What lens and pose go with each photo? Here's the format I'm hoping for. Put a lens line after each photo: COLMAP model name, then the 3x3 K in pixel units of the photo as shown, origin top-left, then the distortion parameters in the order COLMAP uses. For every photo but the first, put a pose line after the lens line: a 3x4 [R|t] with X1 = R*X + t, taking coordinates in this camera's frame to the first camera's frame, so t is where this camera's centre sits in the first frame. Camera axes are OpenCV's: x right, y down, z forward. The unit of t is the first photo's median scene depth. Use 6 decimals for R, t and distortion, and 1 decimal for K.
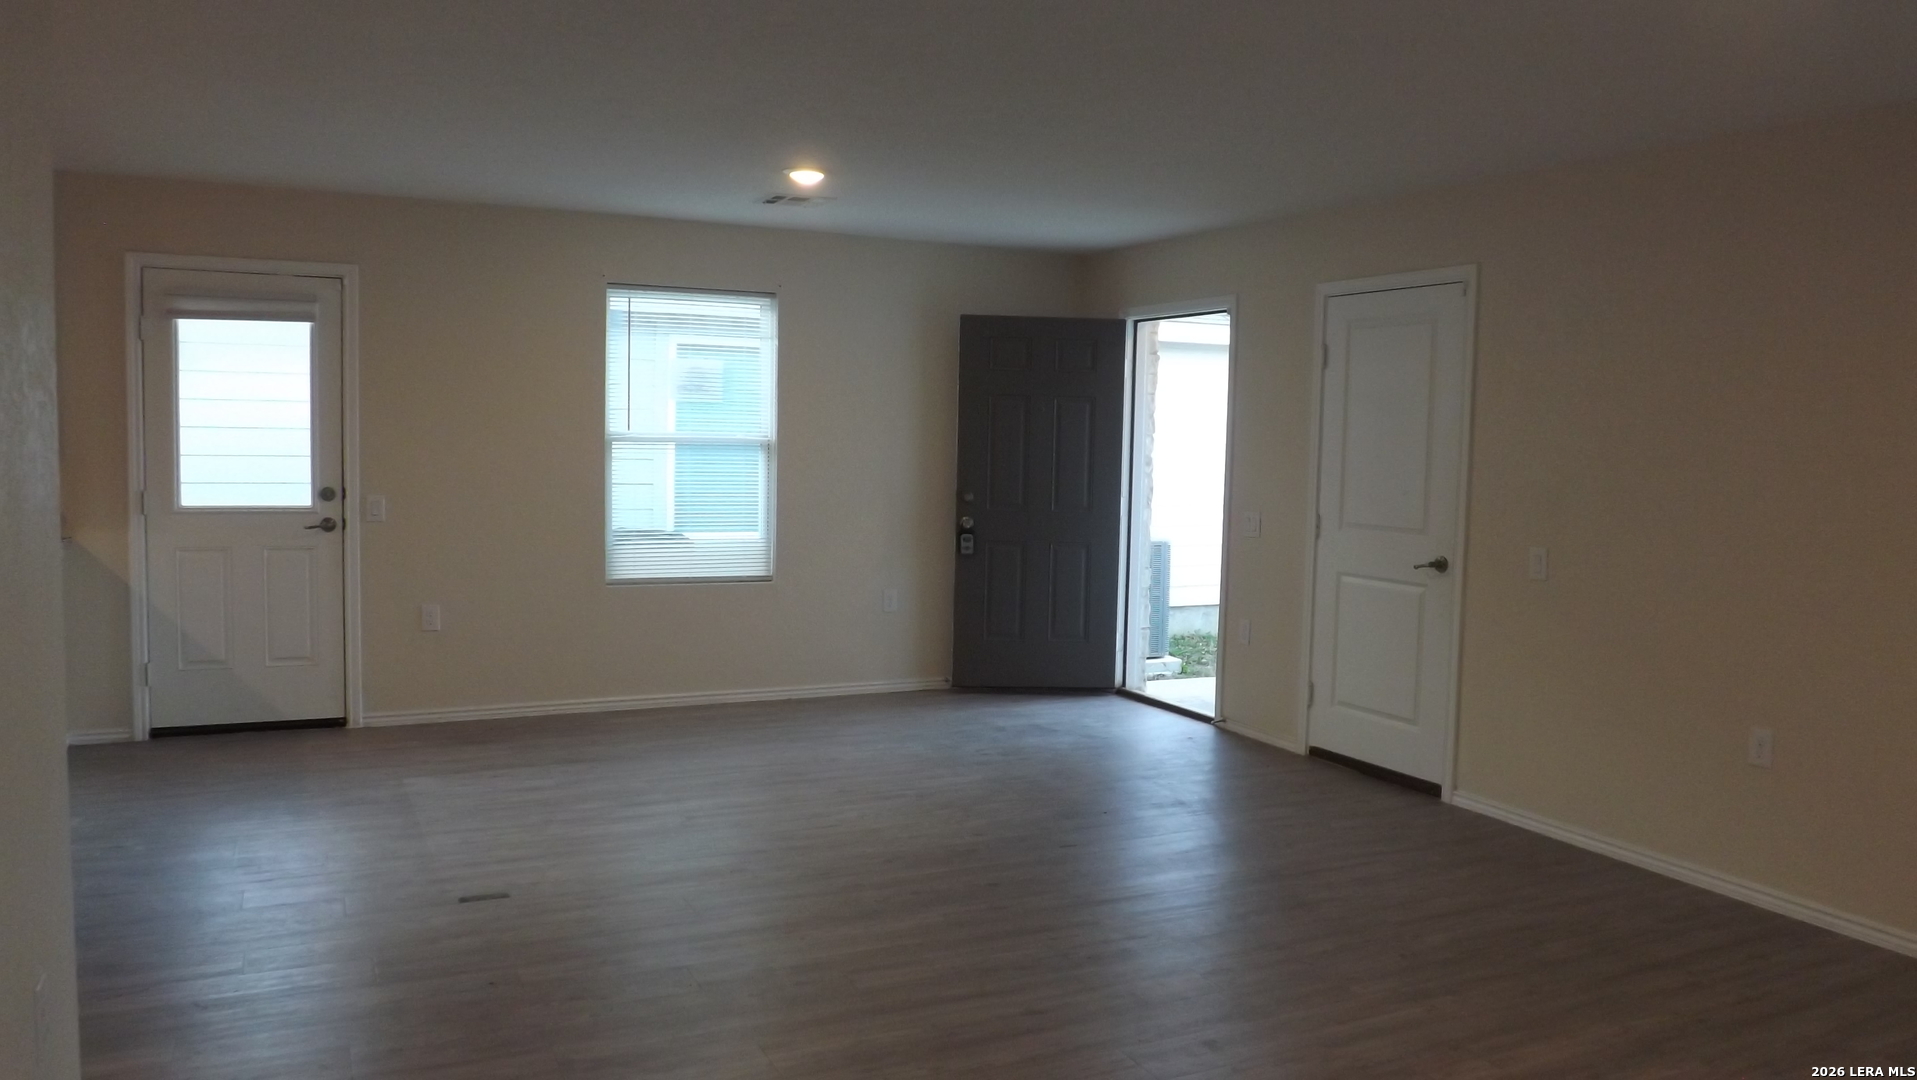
lens RADIAL K [[1395.2, 0, 958.5], [0, 1395.2, 540.0], [0, 0, 1]] dist [-0.047505, 0.005374]
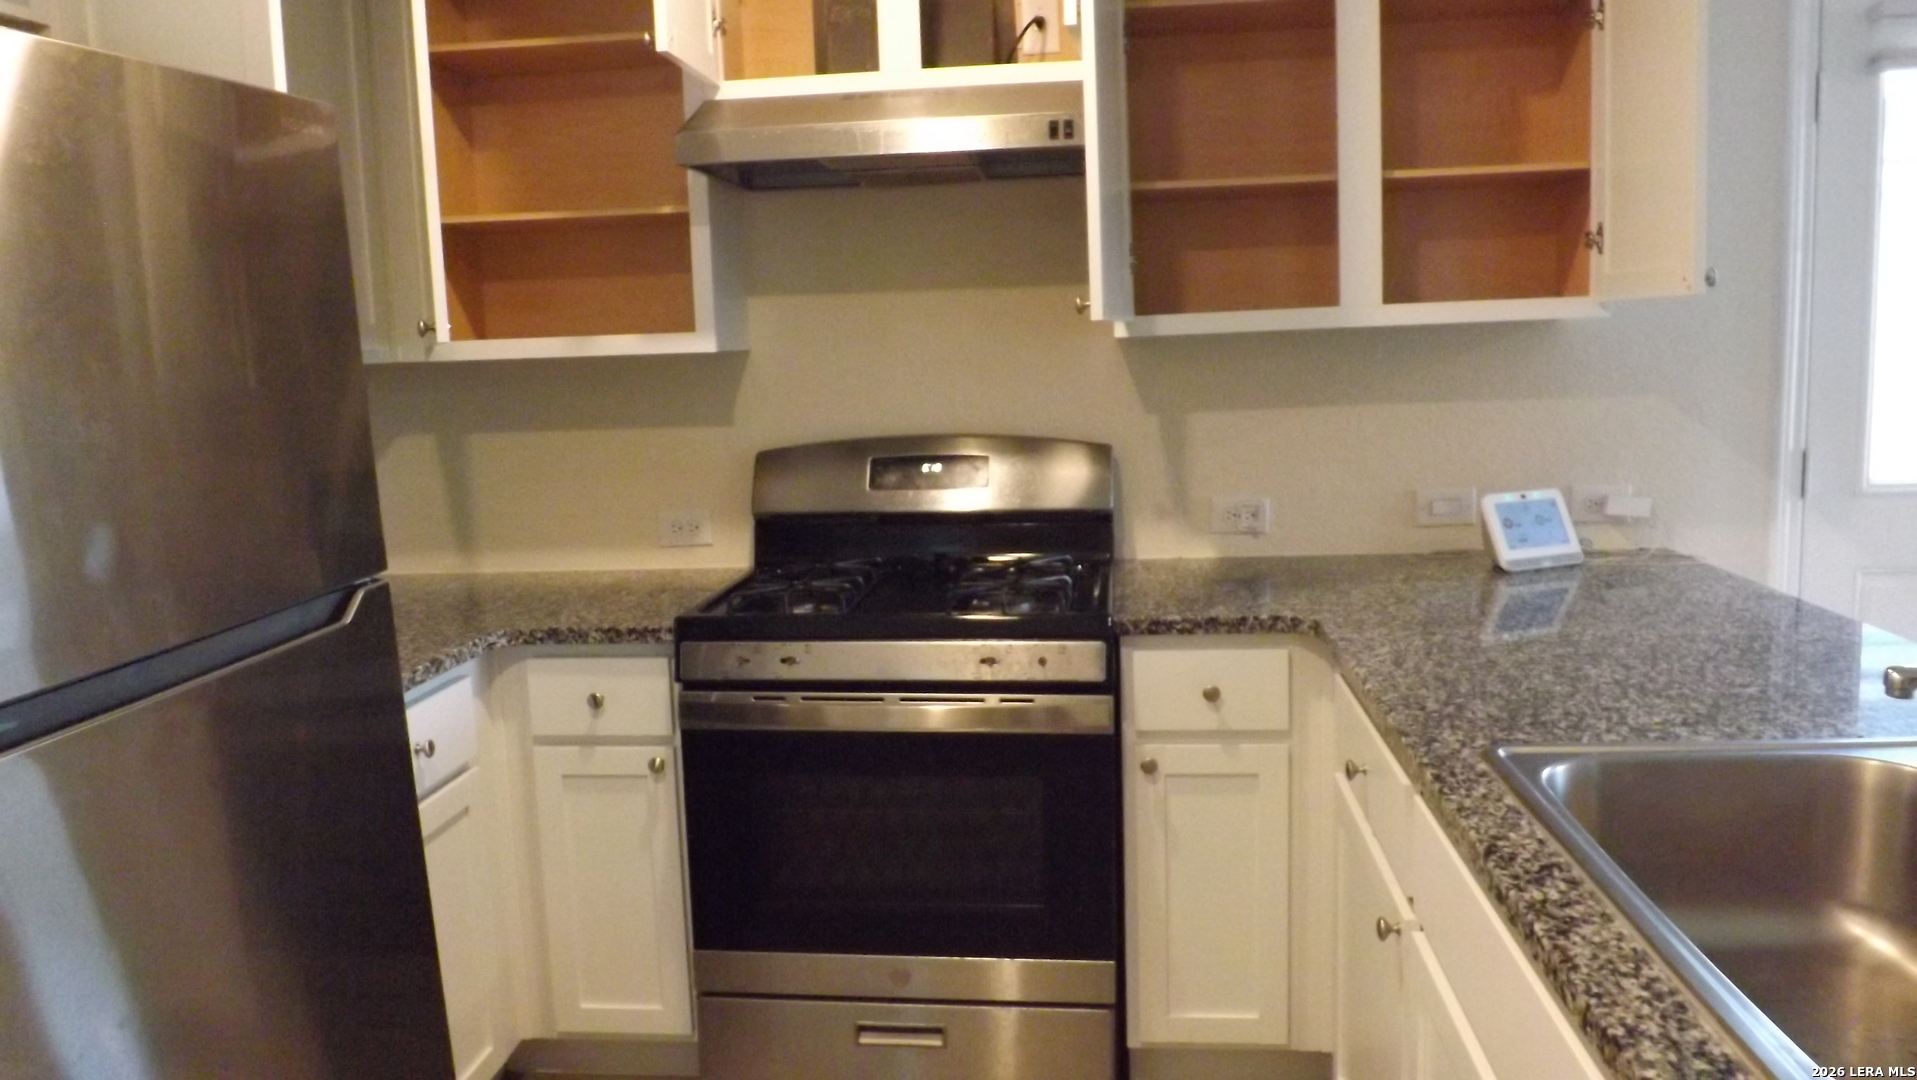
lens RADIAL K [[1395.2, 0, 958.5], [0, 1395.2, 540.0], [0, 0, 1]] dist [-0.047505, 0.005374]
pose [[0.850883, 0.020152, -0.524968, -0.572421], [0.013060, 0.998144, 0.059484, -0.035247], [0.525192, -0.057470, 0.849041, 0.430702]]
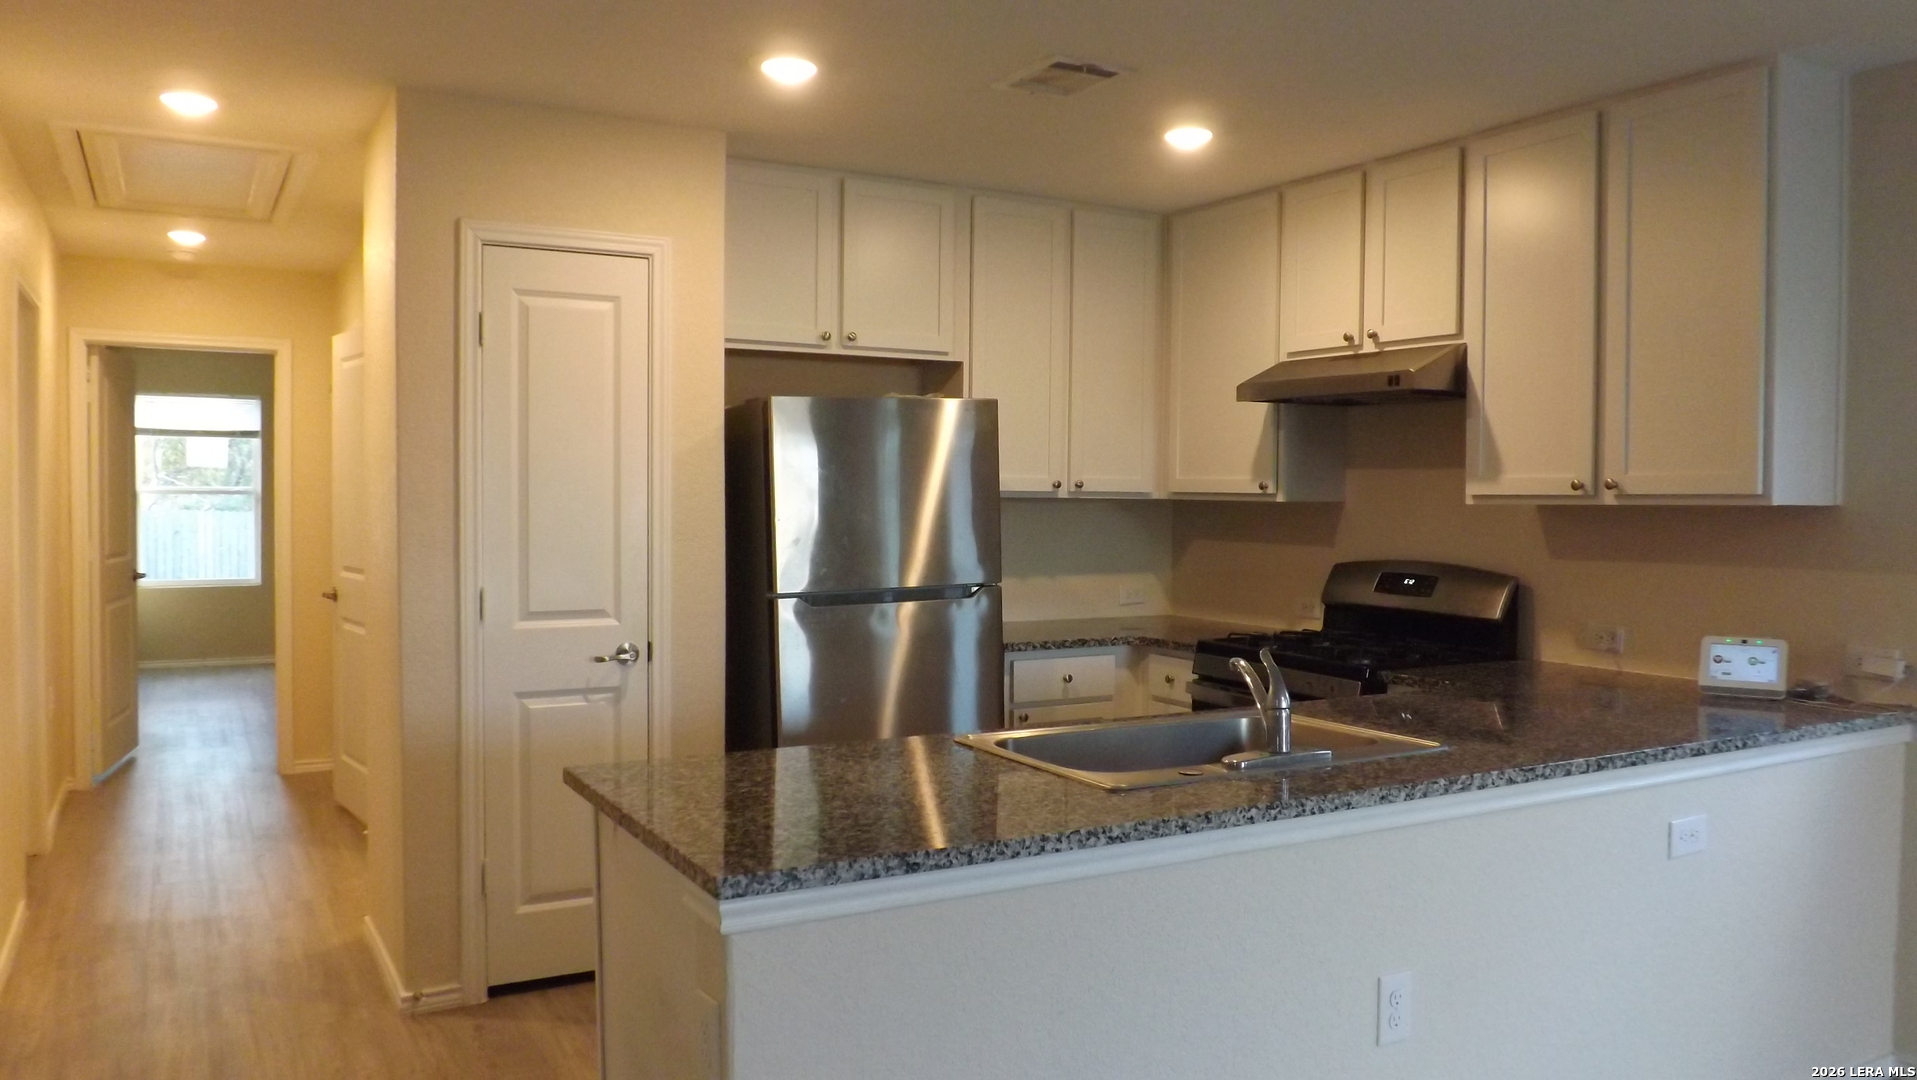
lens RADIAL K [[1395.2, 0, 958.5], [0, 1395.2, 540.0], [0, 0, 1]] dist [-0.047505, 0.005374]
pose [[0.068309, 0.011508, -0.997598, -0.120009], [-0.087264, 0.996170, 0.005516, -0.036989], [0.993841, 0.086677, 0.069051, 0.537299]]
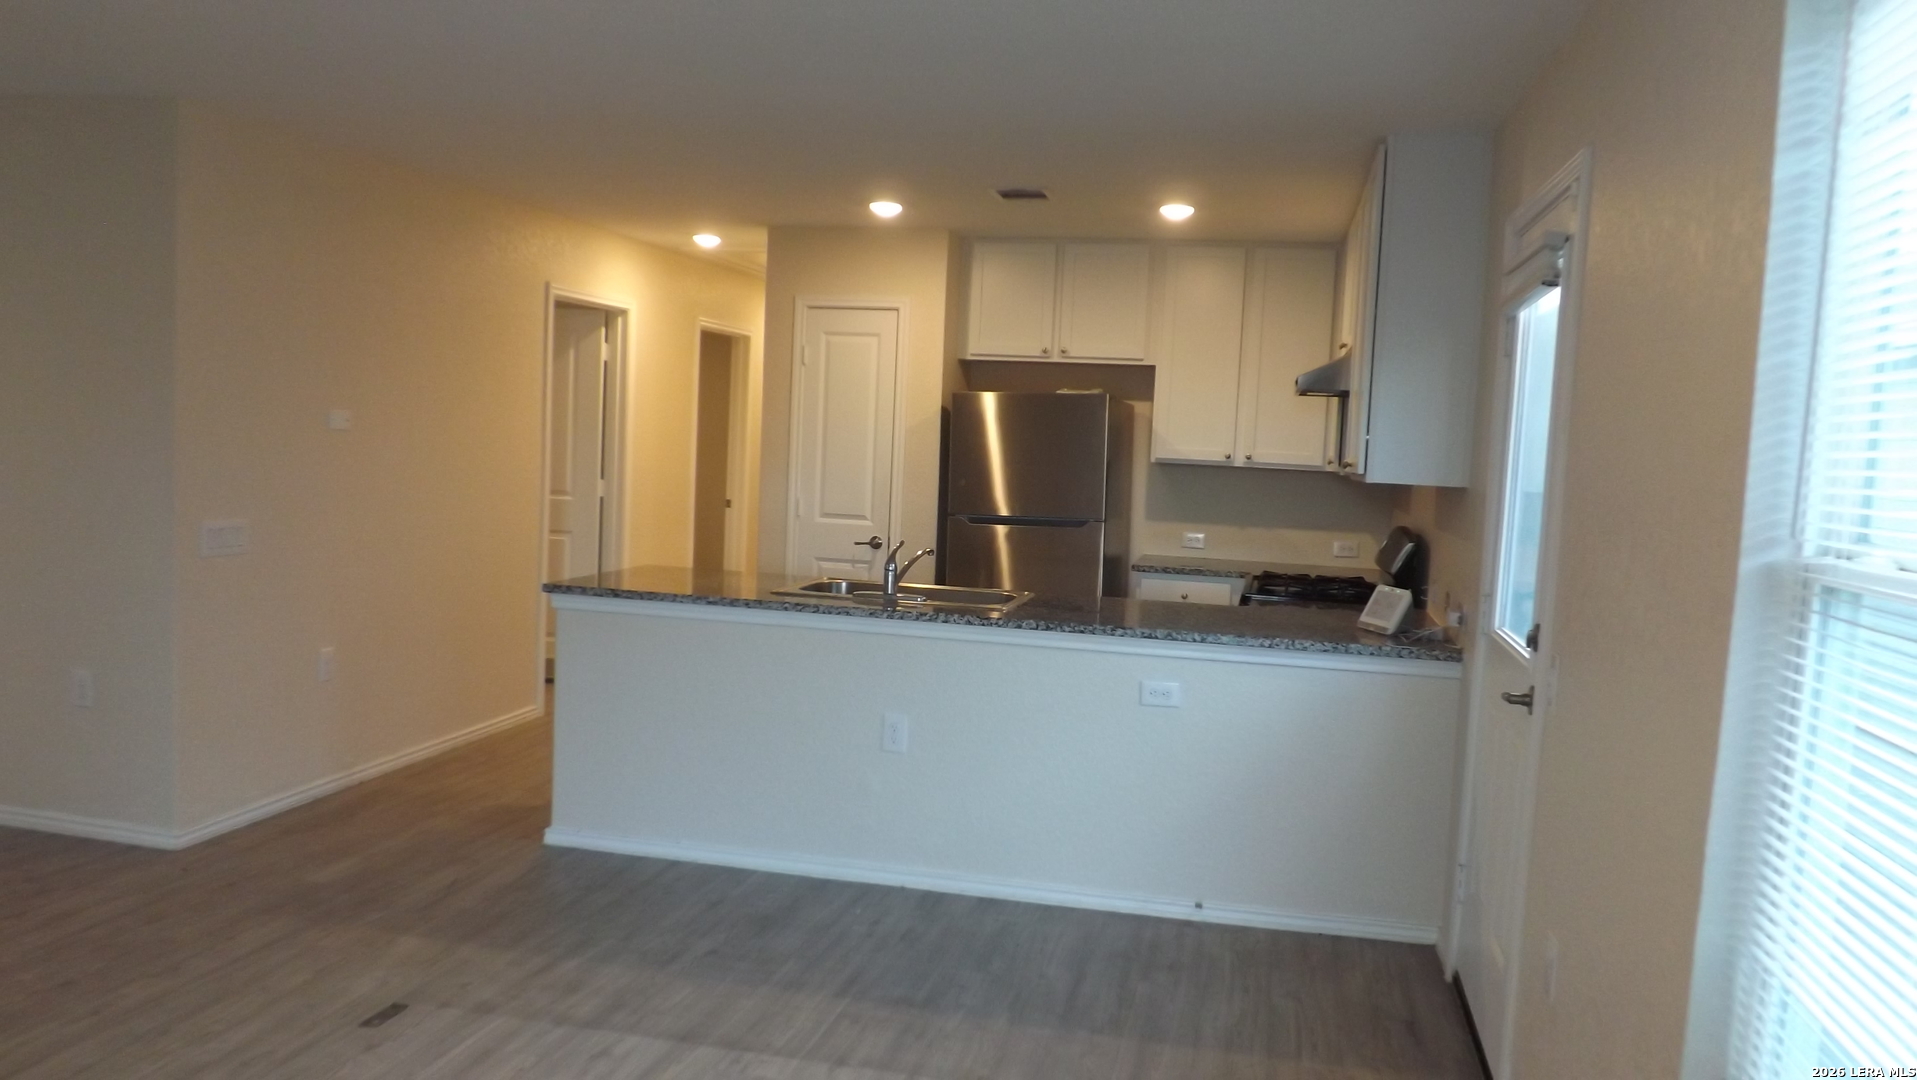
lens RADIAL K [[1395.2, 0, 958.5], [0, 1395.2, 540.0], [0, 0, 1]] dist [-0.047505, 0.005374]
pose [[-0.621737, 0.009089, -0.783173, 0.050950], [-0.122469, 0.986505, 0.108674, -0.097248], [0.773592, 0.163481, -0.612234, 1.156221]]
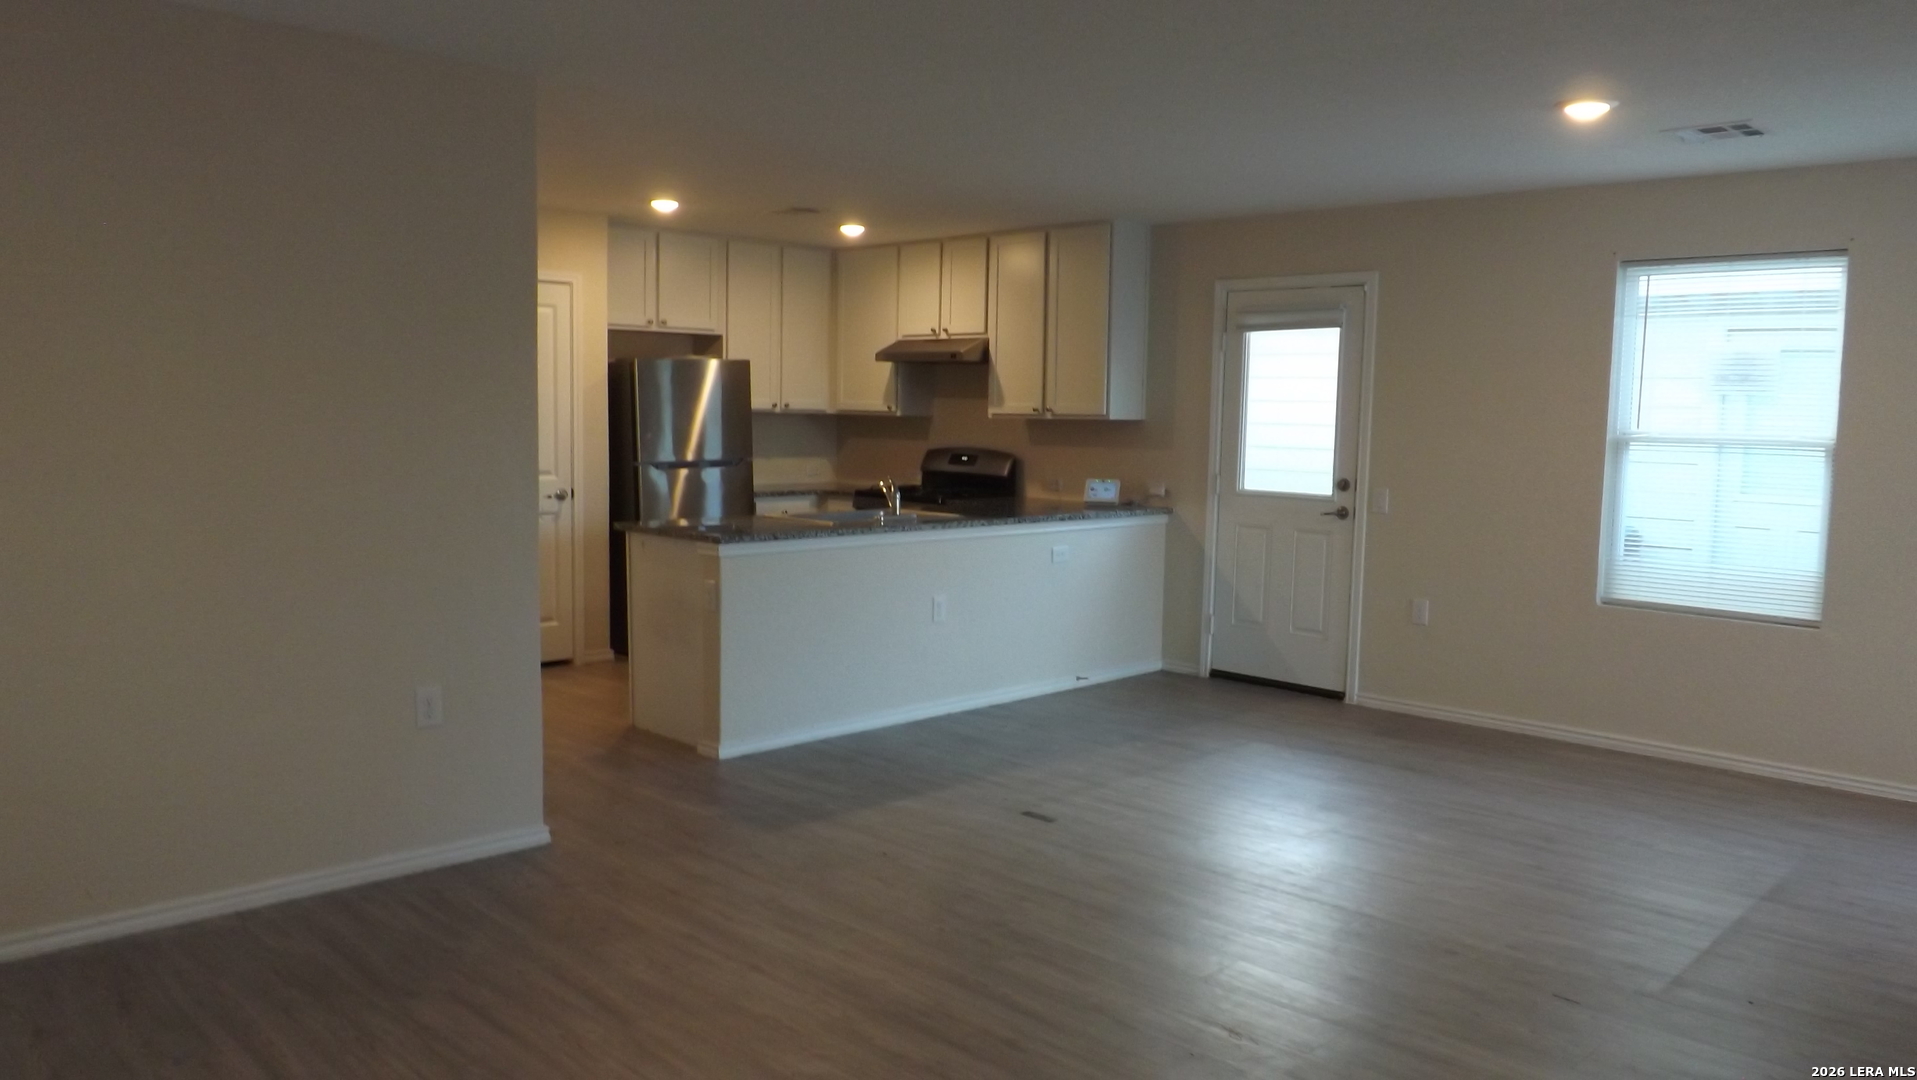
lens RADIAL K [[1395.2, 0, 958.5], [0, 1395.2, 540.0], [0, 0, 1]] dist [-0.047505, 0.005374]
pose [[0.326874, 0.072363, -0.942294, 0.489134], [-0.086702, 0.995156, 0.046347, -0.014742], [0.941083, 0.066549, 0.331564, 0.361184]]
